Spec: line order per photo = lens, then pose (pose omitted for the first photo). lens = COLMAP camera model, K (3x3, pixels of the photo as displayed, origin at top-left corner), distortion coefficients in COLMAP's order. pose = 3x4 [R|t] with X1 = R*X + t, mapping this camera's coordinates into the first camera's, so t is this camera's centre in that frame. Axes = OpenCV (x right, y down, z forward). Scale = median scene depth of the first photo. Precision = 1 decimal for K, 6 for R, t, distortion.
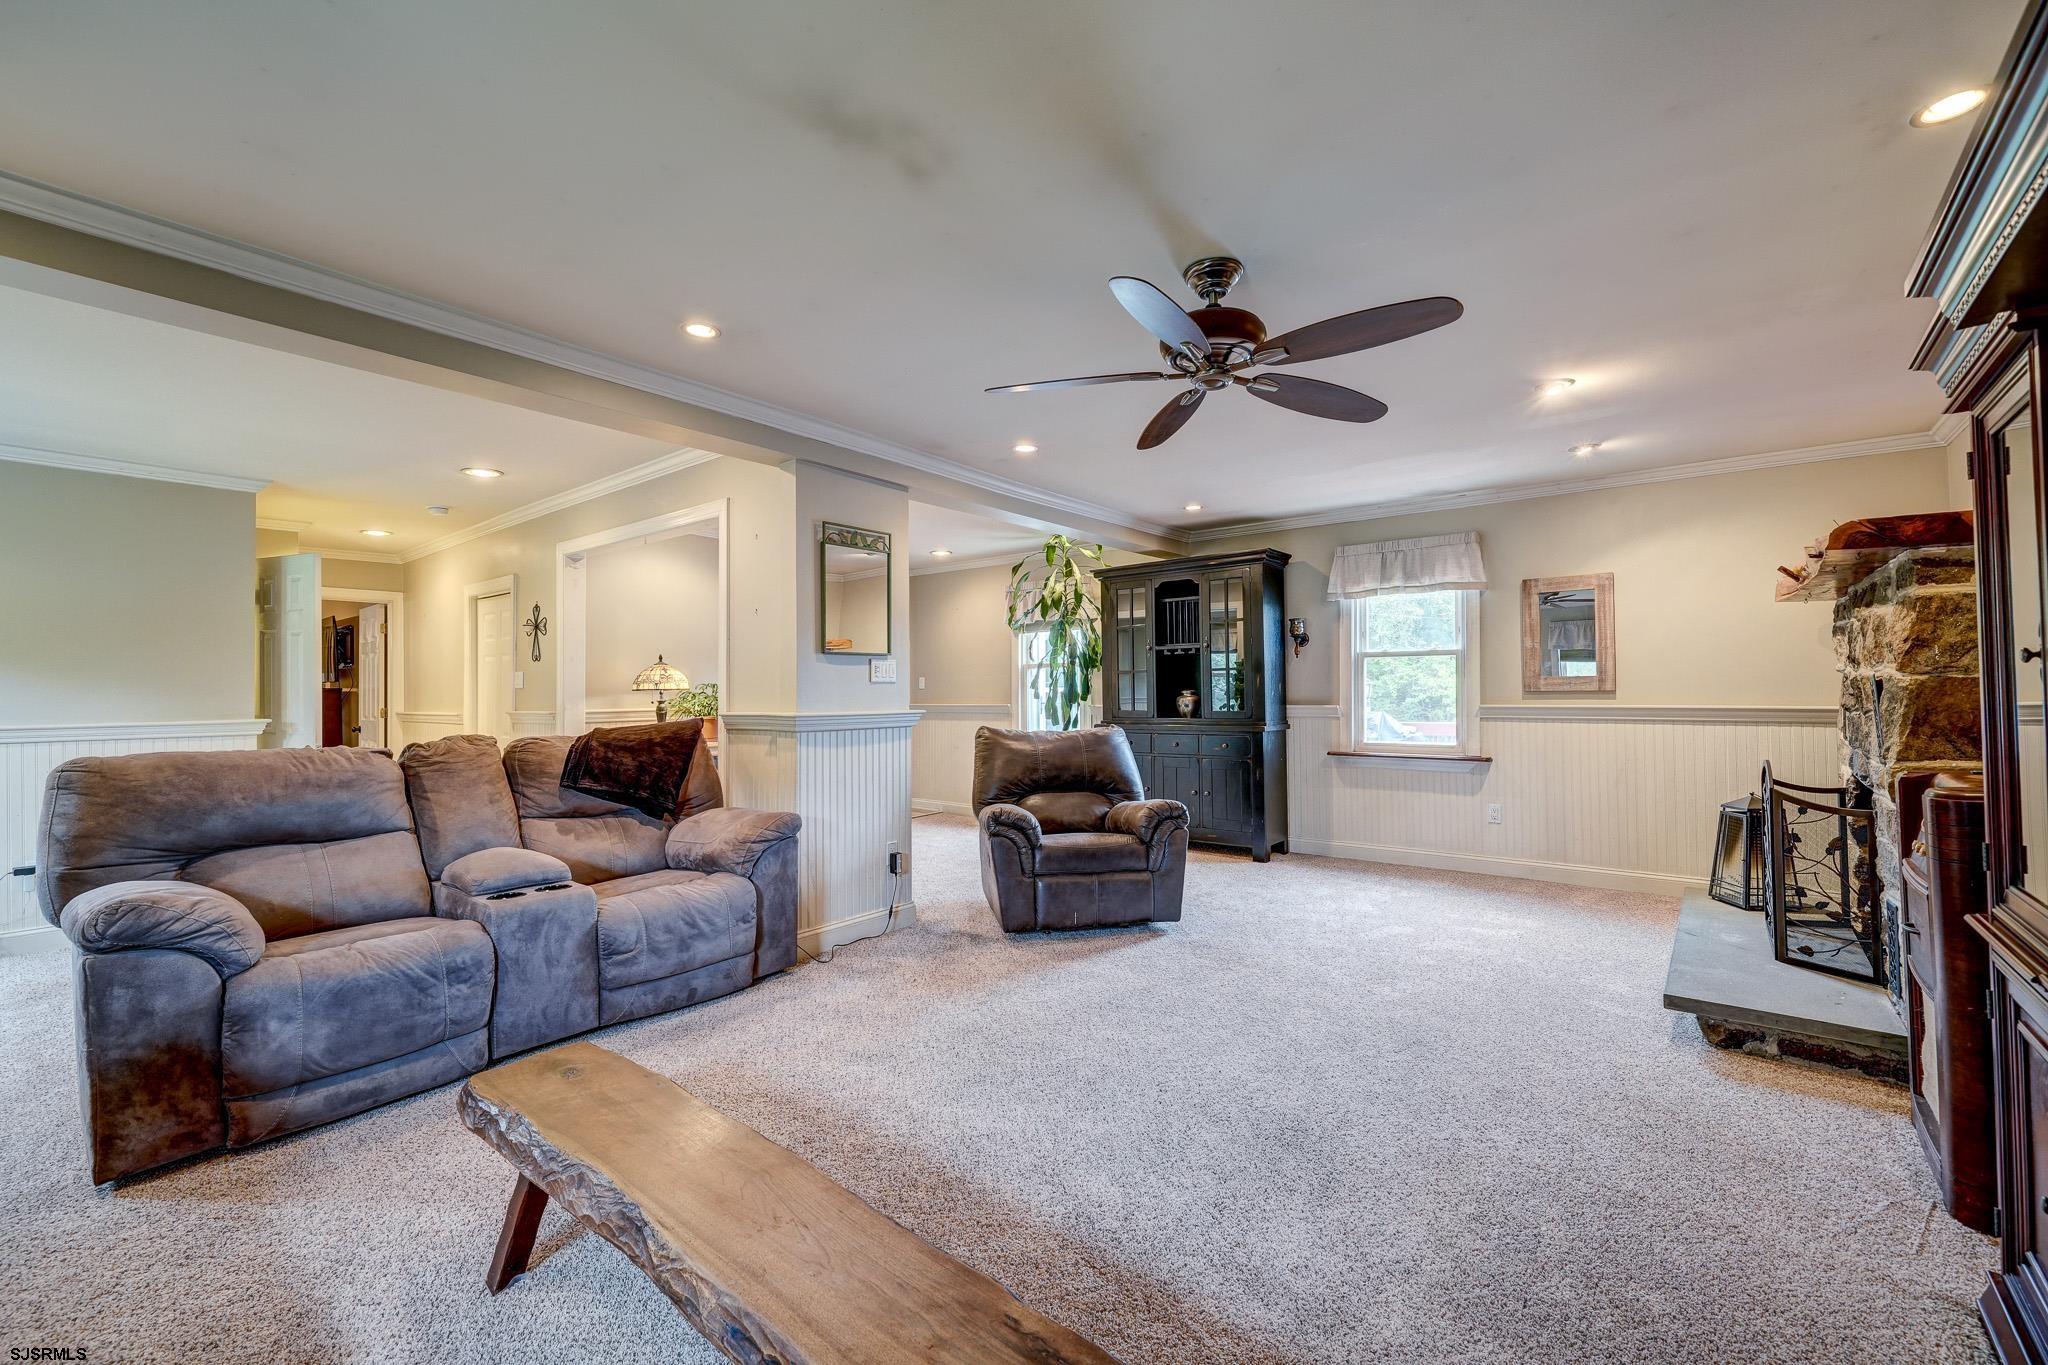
lens RADIAL K [[846.9, 0, 1024.0], [0, 846.9, 682.5], [0, 0, 1]] dist [-0.000280, -0.000187]
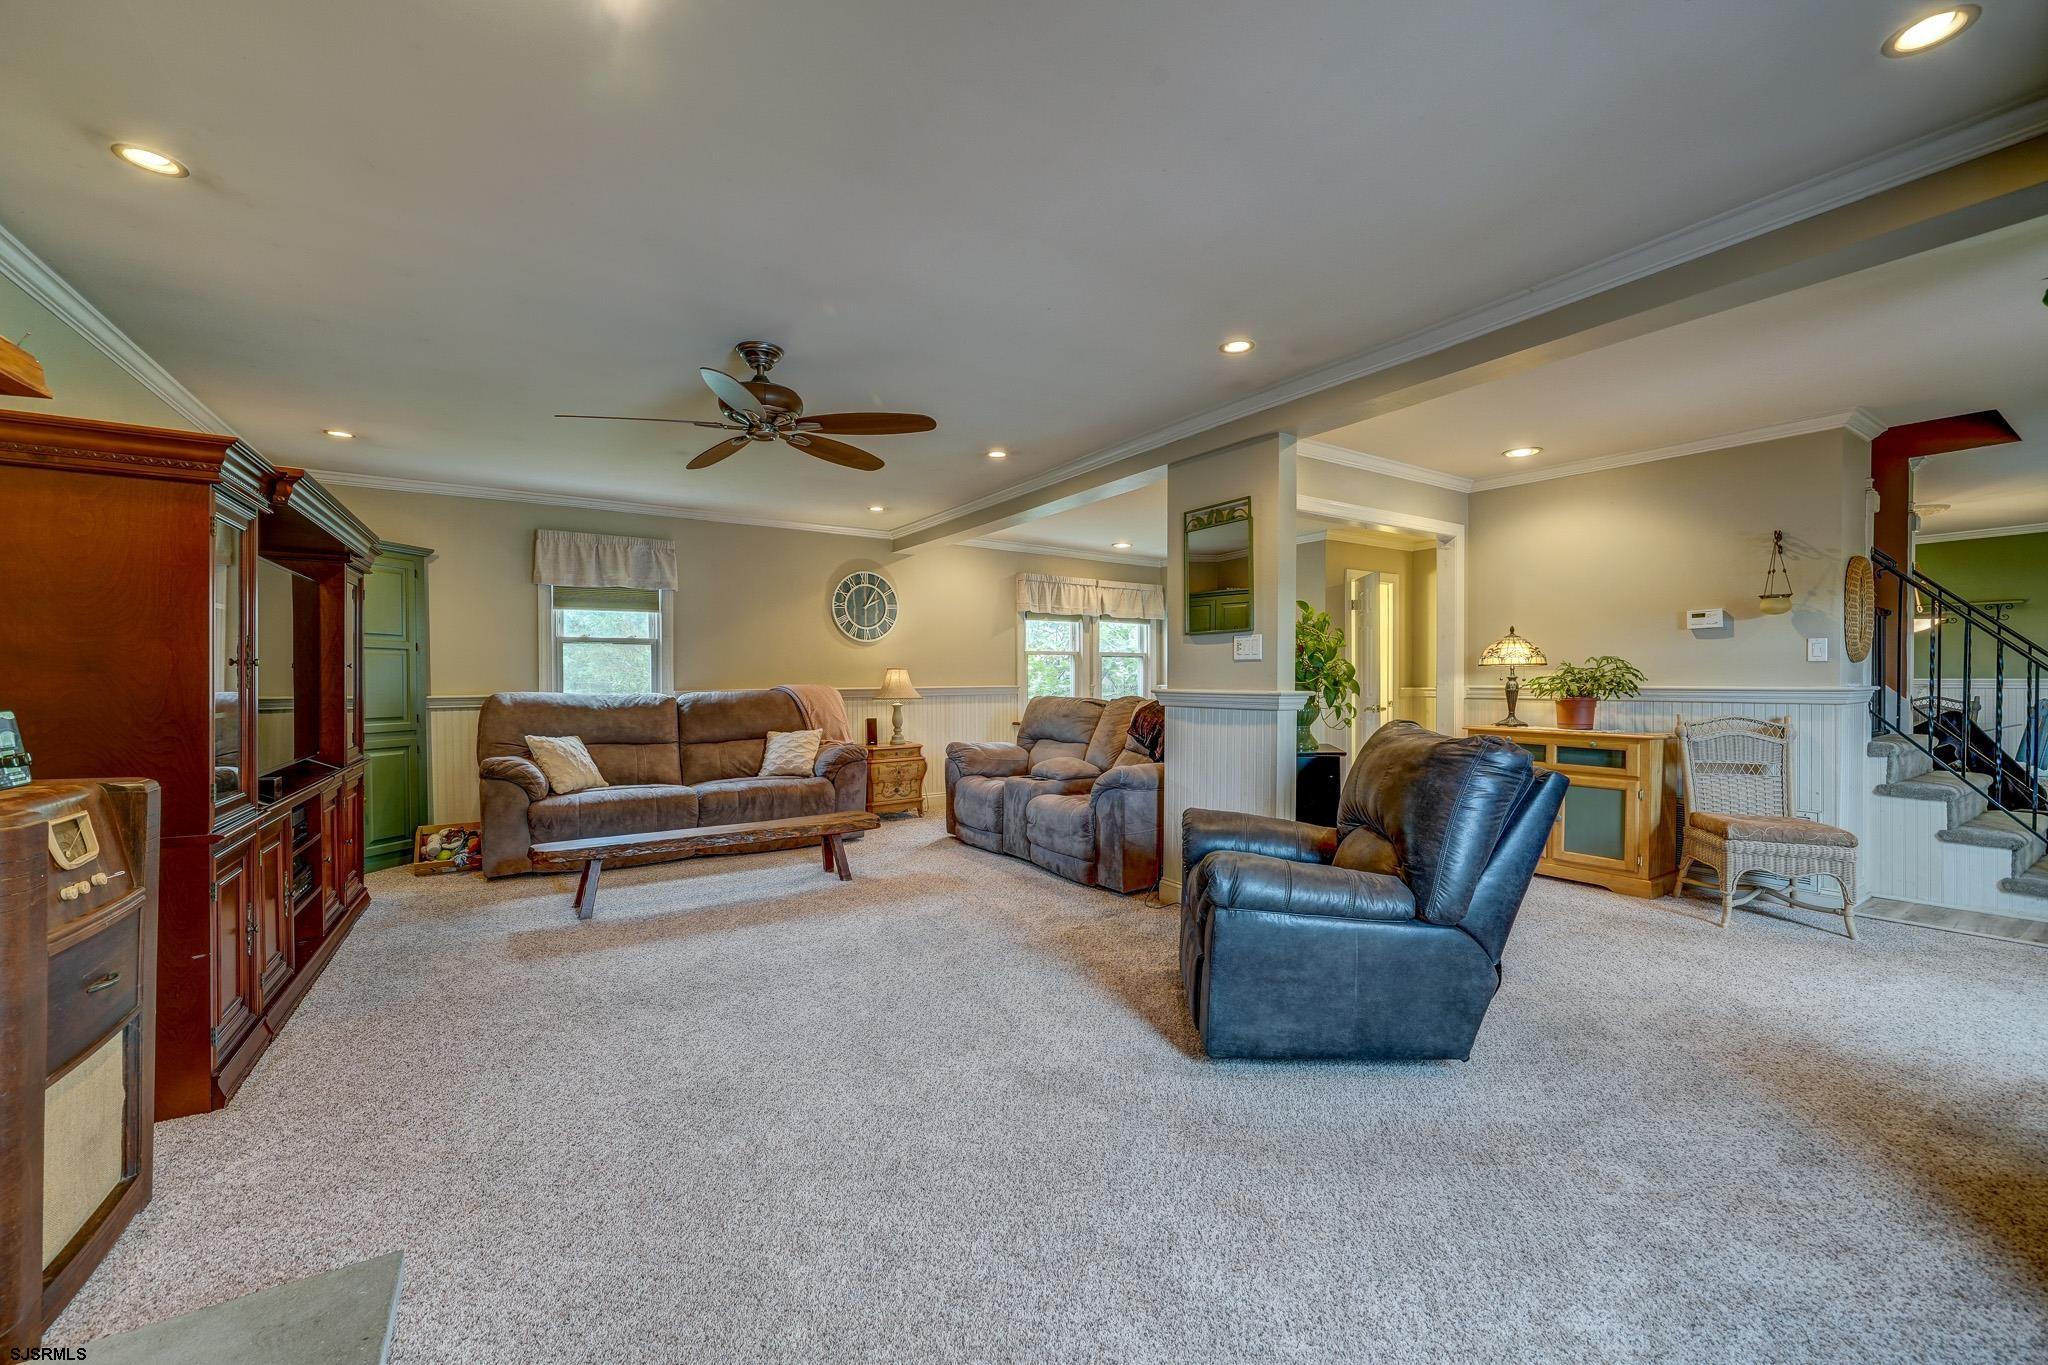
lens RADIAL K [[800.3, 0, 1017.2], [0, 800.3, 679.1], [0, 0, 1]] dist [0.000863, -0.000058]
pose [[-0.316523, 0.013941, -0.948482, 0.800108], [0.019382, 0.999778, 0.008227, 0.009372], [0.948387, -0.015779, -0.316723, 1.115789]]
